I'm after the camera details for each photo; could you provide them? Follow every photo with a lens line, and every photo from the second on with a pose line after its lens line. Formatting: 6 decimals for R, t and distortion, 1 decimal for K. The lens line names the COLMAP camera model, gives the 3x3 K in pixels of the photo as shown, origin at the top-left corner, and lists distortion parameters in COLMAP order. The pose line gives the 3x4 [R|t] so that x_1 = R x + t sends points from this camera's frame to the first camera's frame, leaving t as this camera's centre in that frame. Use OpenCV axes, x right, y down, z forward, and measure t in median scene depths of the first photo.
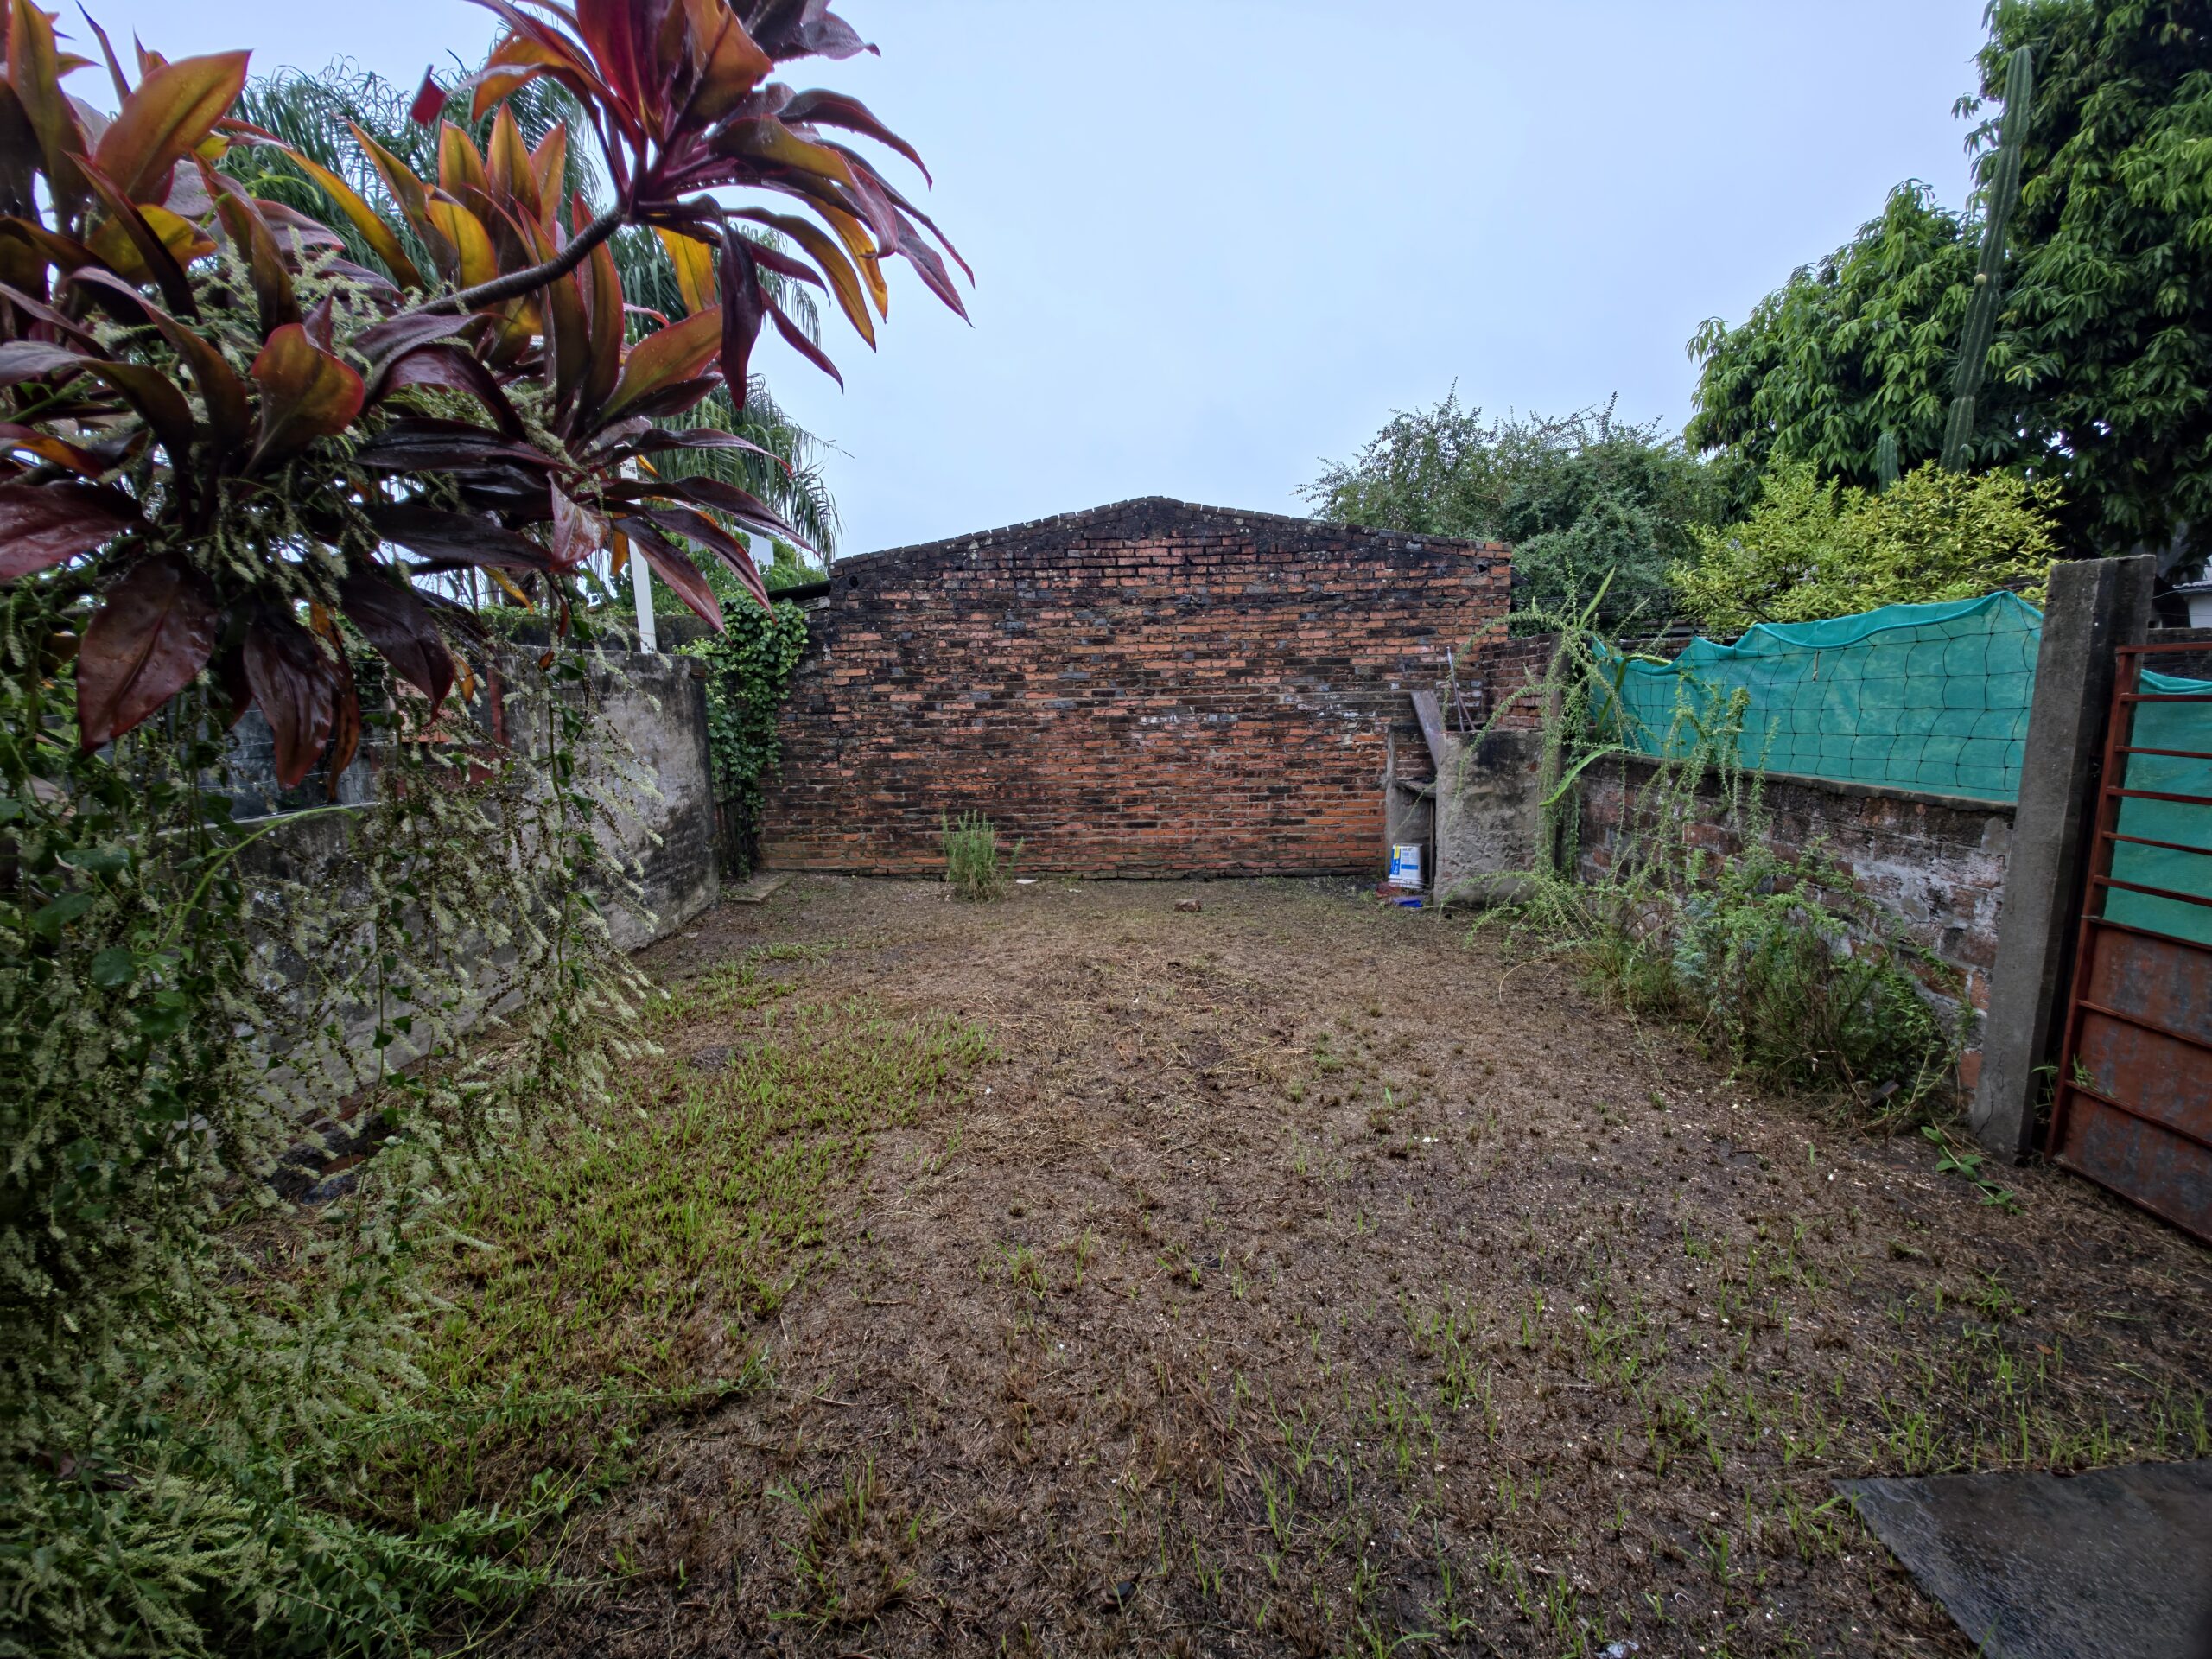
lens RADIAL K [[888.1, 0, 1107.4], [0, 888.1, 825.8], [0, 0, 1]] dist [-0.000656, -0.000167]
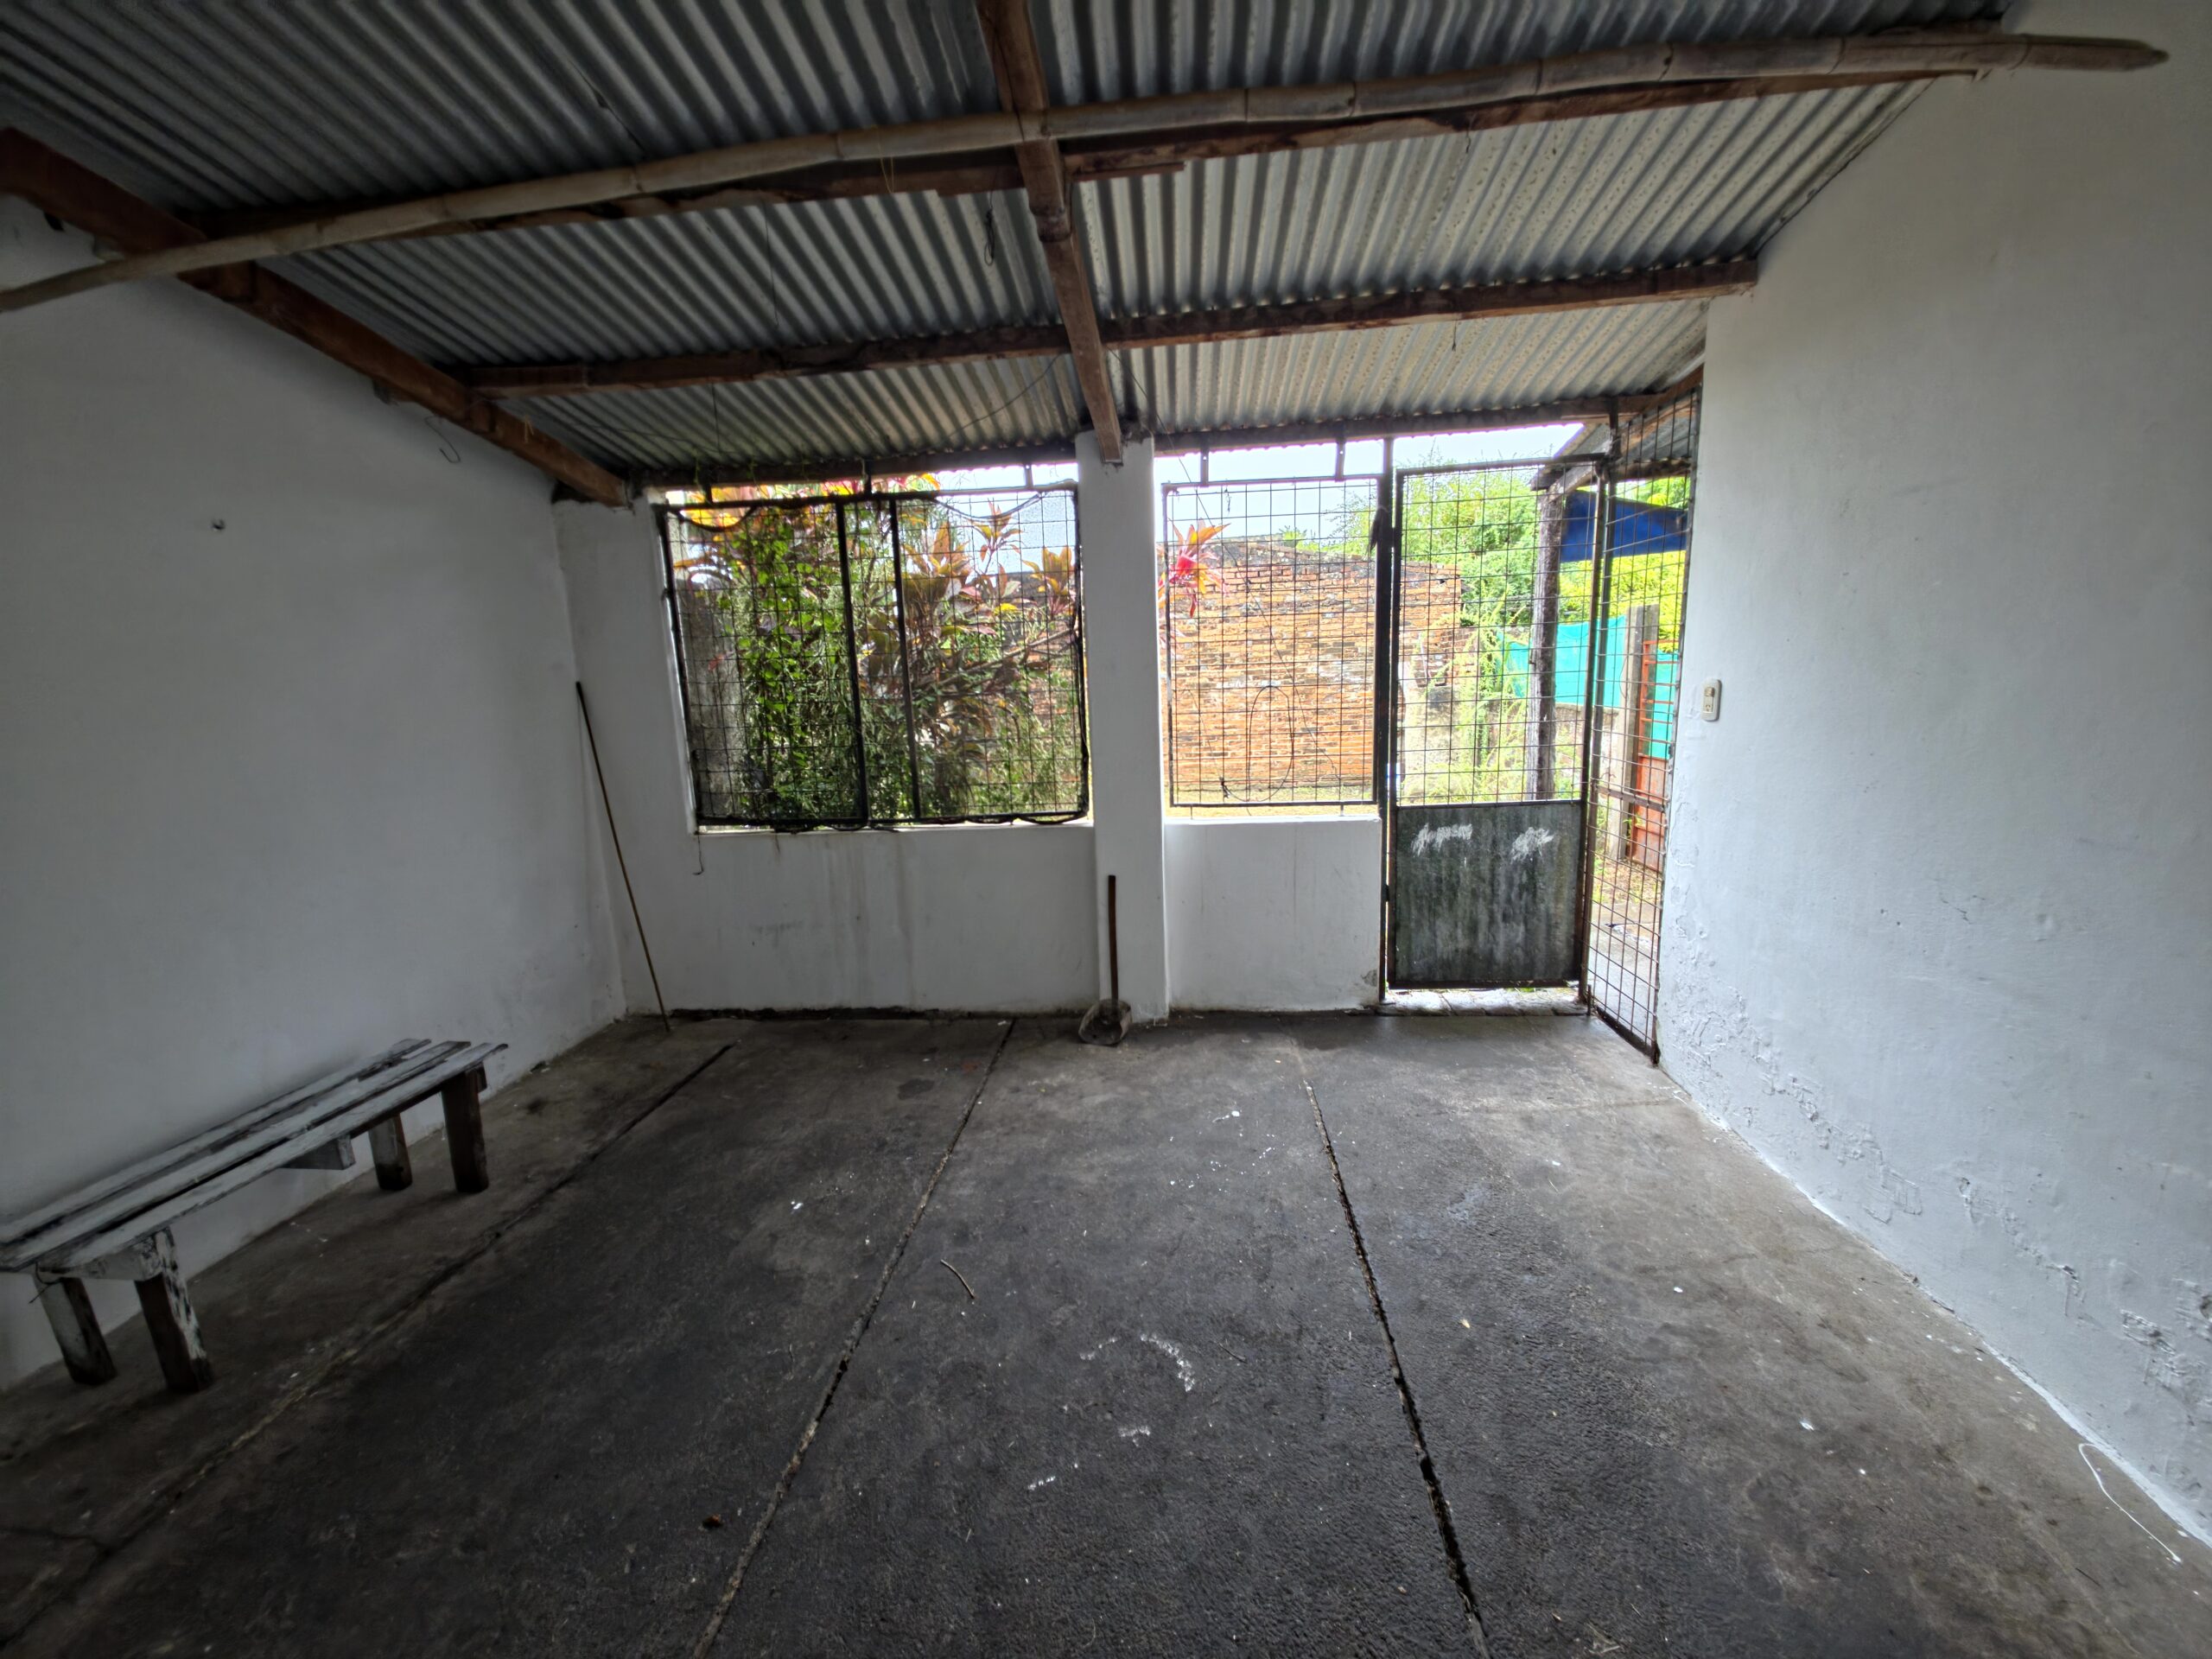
lens RADIAL K [[888.1, 0, 1105.3], [0, 888.1, 835.0], [0, 0, 1]] dist [-0.000656, -0.000167]
pose [[0.997817, -0.010771, -0.065152, -0.059530], [0.012771, 0.999457, 0.030365, 0.093593], [0.064789, -0.031131, 0.997413, -0.572725]]
